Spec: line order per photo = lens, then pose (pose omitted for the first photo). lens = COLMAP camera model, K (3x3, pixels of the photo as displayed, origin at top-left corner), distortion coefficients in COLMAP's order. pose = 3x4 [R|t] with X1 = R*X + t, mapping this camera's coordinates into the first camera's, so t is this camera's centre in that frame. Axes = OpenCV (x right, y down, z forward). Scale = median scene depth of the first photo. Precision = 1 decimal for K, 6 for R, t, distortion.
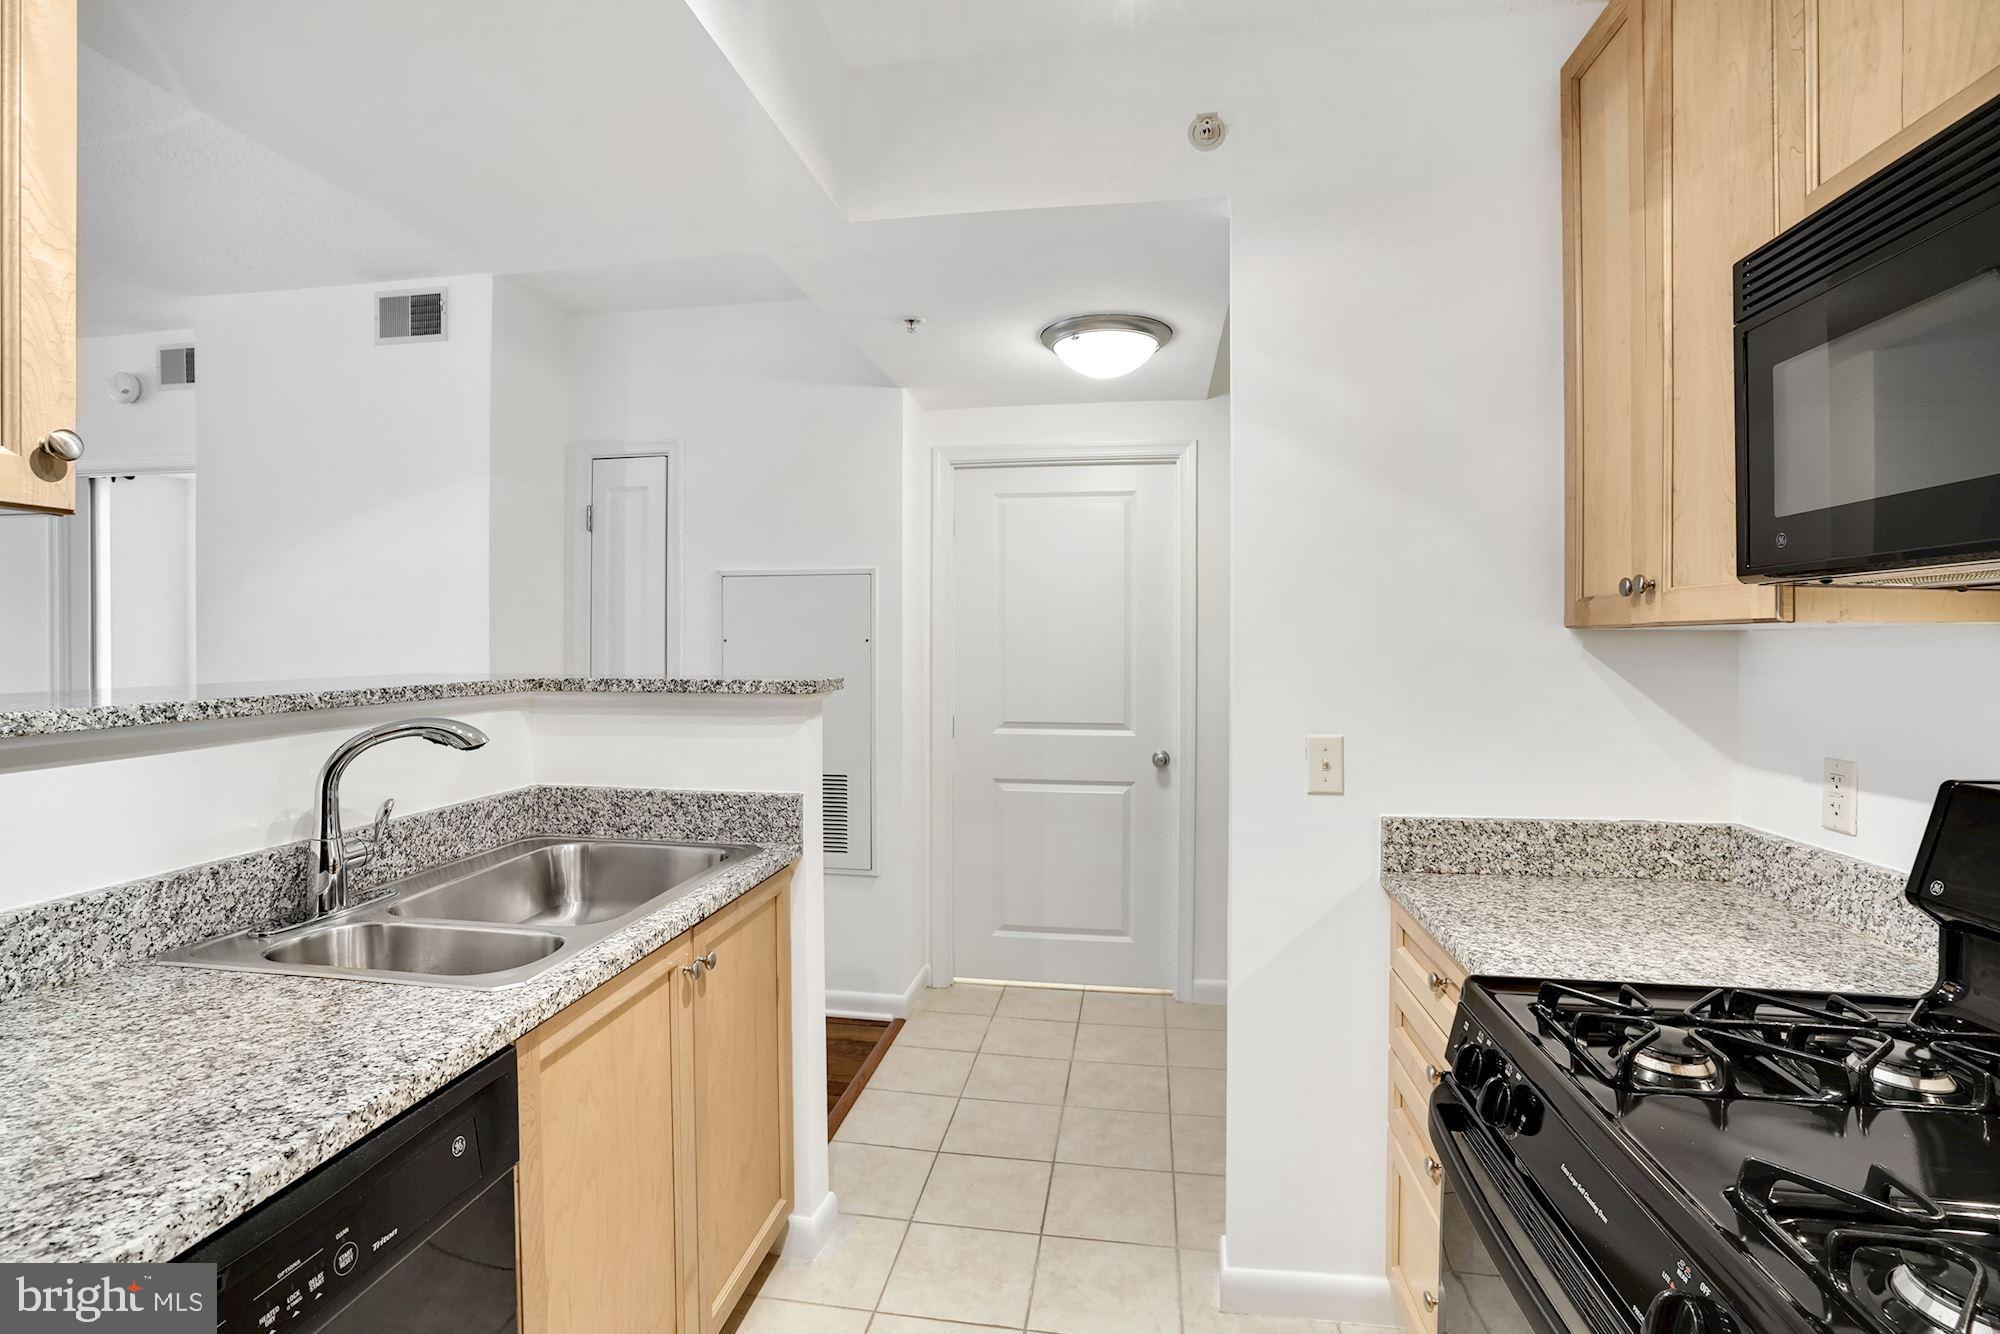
lens RADIAL K [[963.5, 0, 994.0], [0, 963.5, 650.9], [0, 0, 1]] dist [-0.014438, 0.006191]
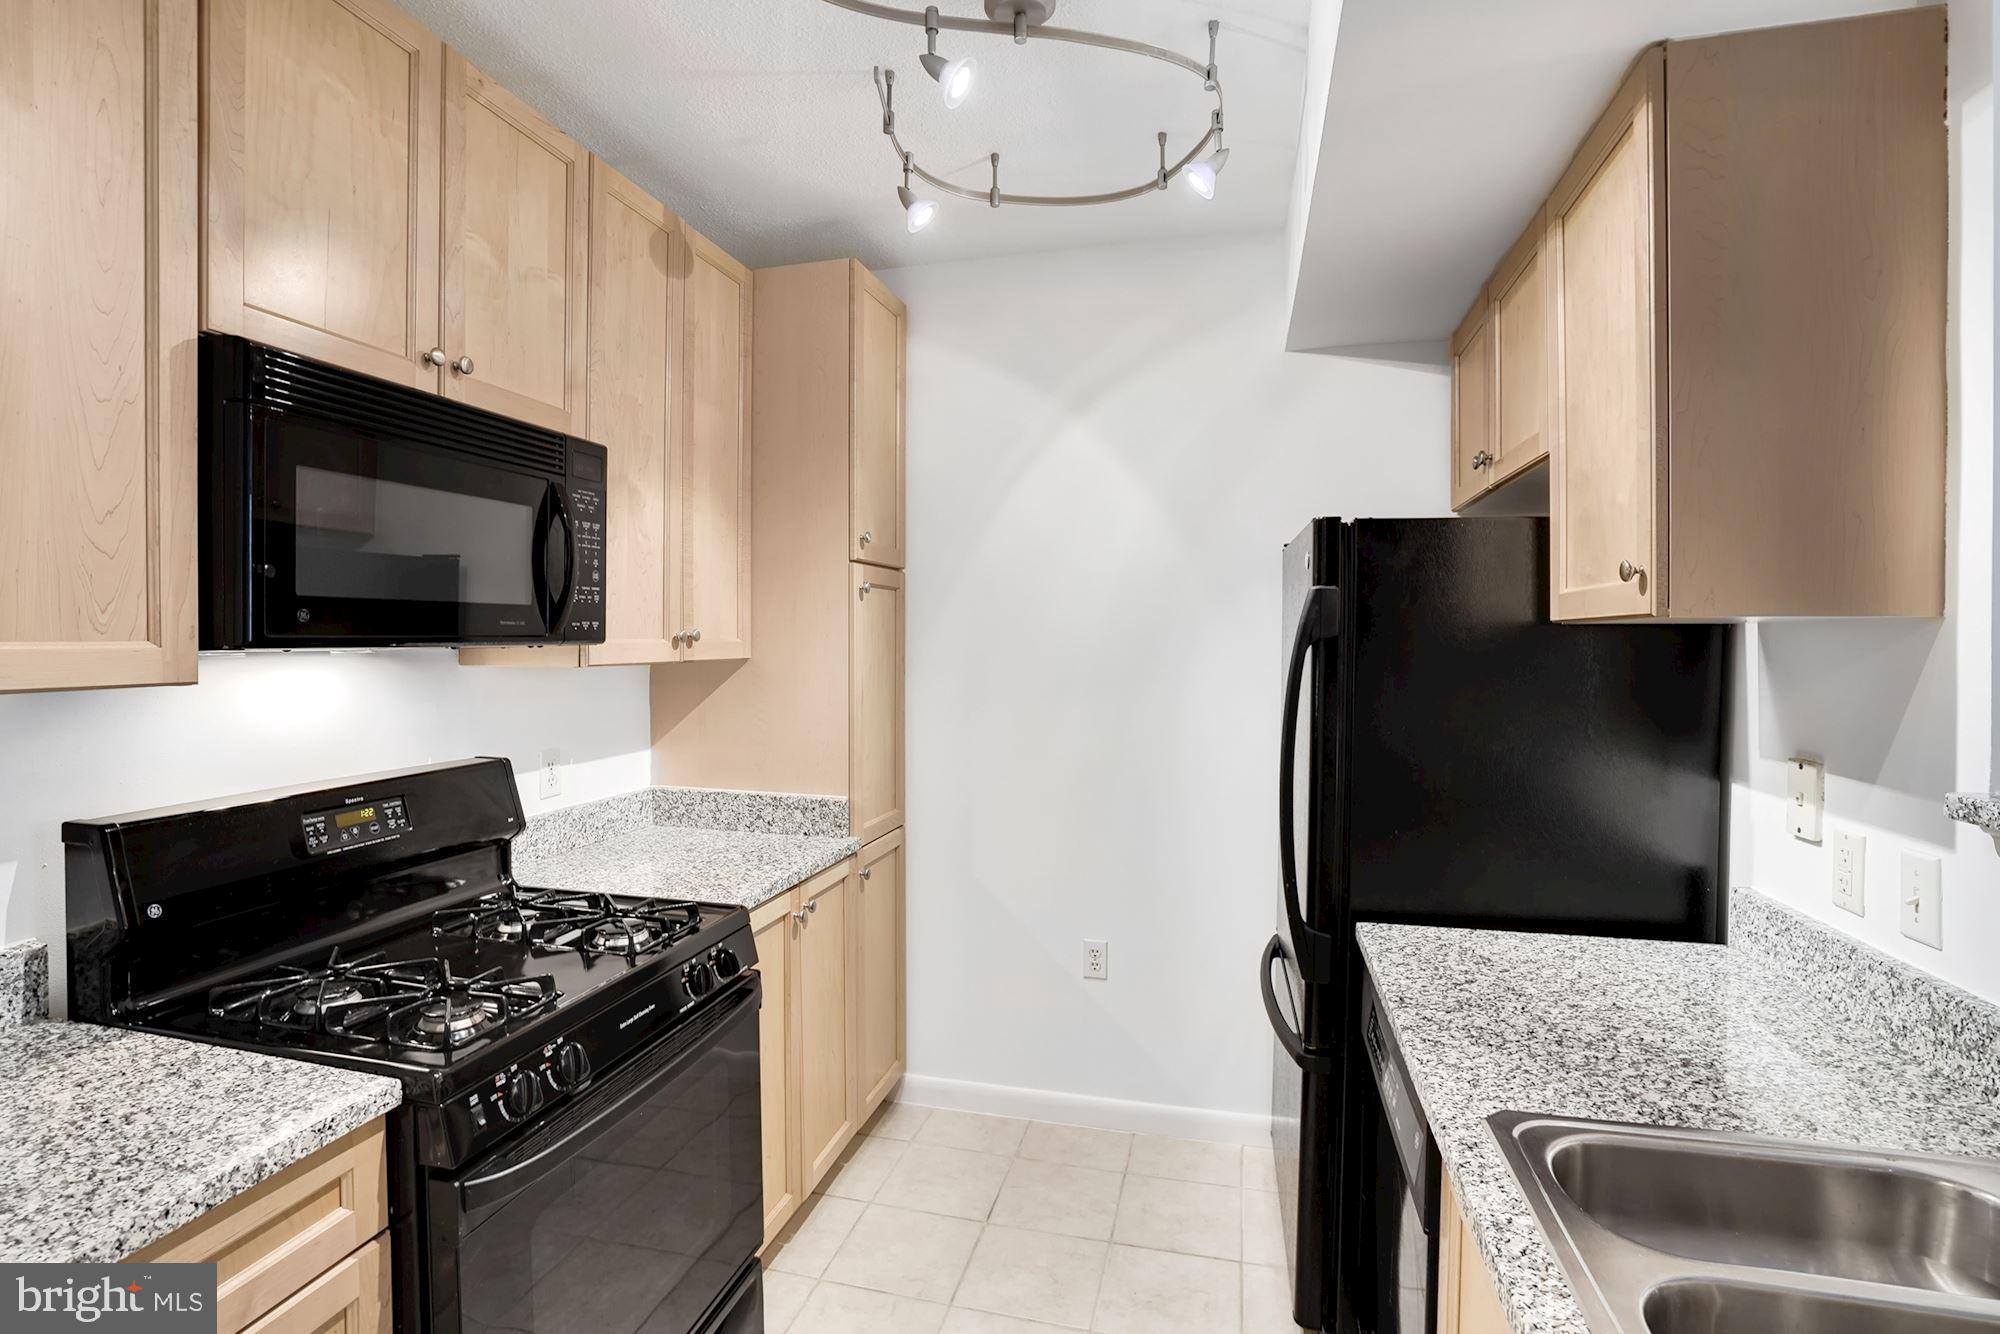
lens RADIAL K [[963.5, 0, 970.4], [0, 963.5, 637.5], [0, 0, 1]] dist [-0.014438, 0.006191]
pose [[-0.992919, -0.005688, 0.118660, -0.137831], [-0.004561, 0.999942, 0.009772, -0.103319], [-0.118709, 0.009161, -0.992887, 2.069033]]
